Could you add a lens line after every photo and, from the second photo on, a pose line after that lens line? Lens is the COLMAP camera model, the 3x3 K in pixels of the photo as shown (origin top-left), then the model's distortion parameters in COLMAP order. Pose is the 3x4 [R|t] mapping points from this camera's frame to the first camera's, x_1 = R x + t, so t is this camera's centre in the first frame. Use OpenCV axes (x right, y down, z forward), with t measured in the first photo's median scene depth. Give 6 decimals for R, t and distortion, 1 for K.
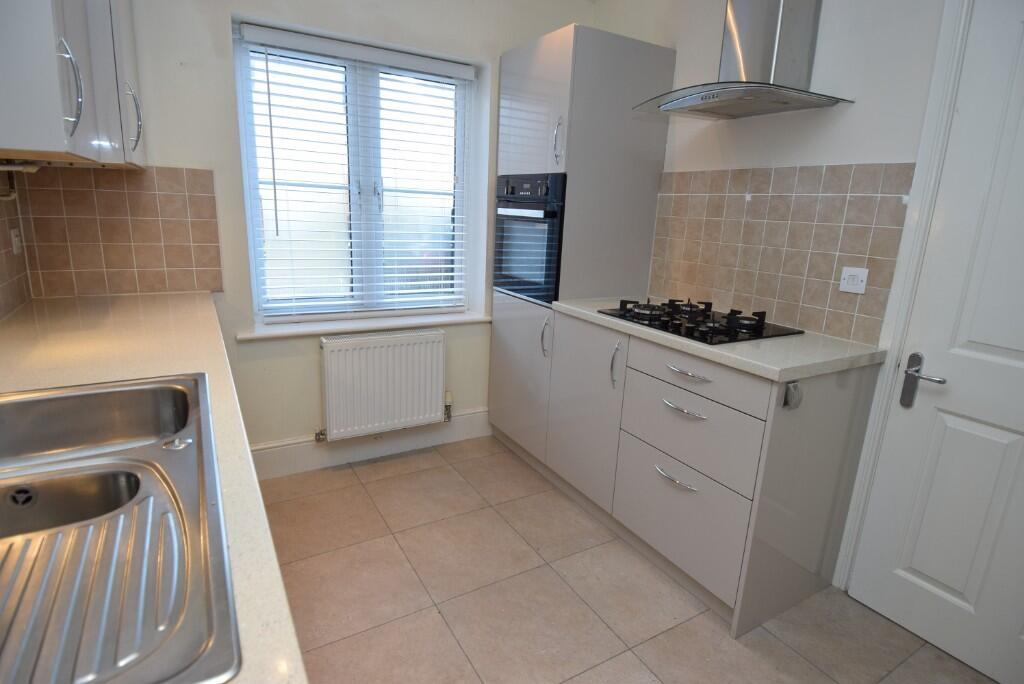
lens RADIAL K [[522.7, 0, 512.0], [0, 522.7, 342.0], [0, 0, 1]] dist [0.002490, -0.024715]
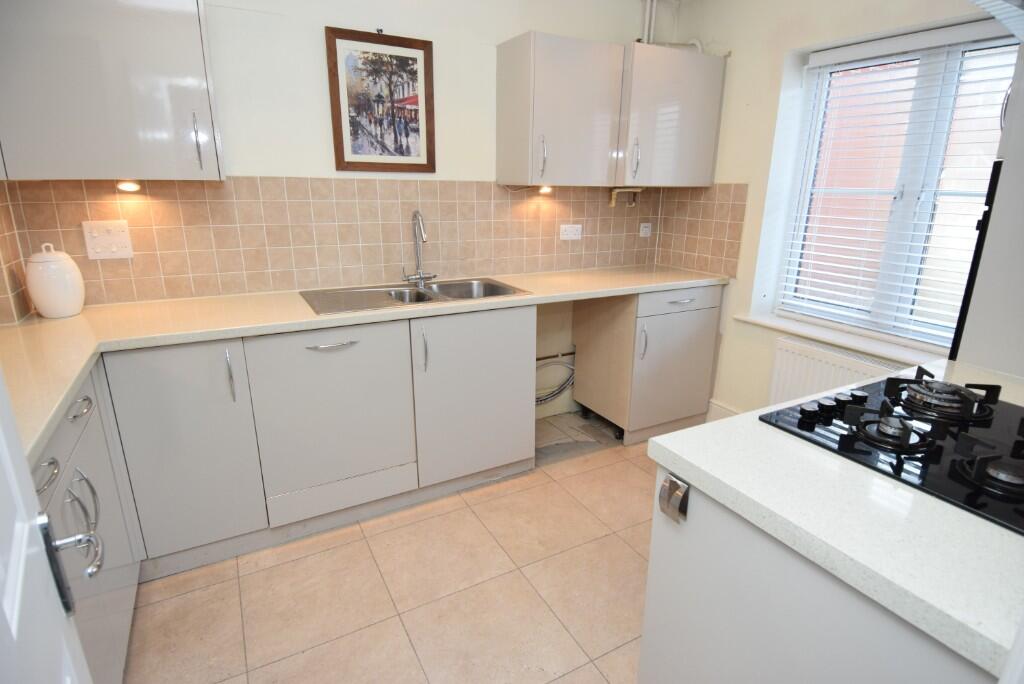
lens RADIAL K [[522.7, 0, 512.0], [0, 522.7, 342.0], [0, 0, 1]] dist [0.002490, -0.024715]
pose [[-0.025859, 0.228523, -0.973195, 0.779819], [-0.263063, 0.937653, 0.227167, -0.102987], [0.964432, 0.261886, 0.035870, 0.493442]]
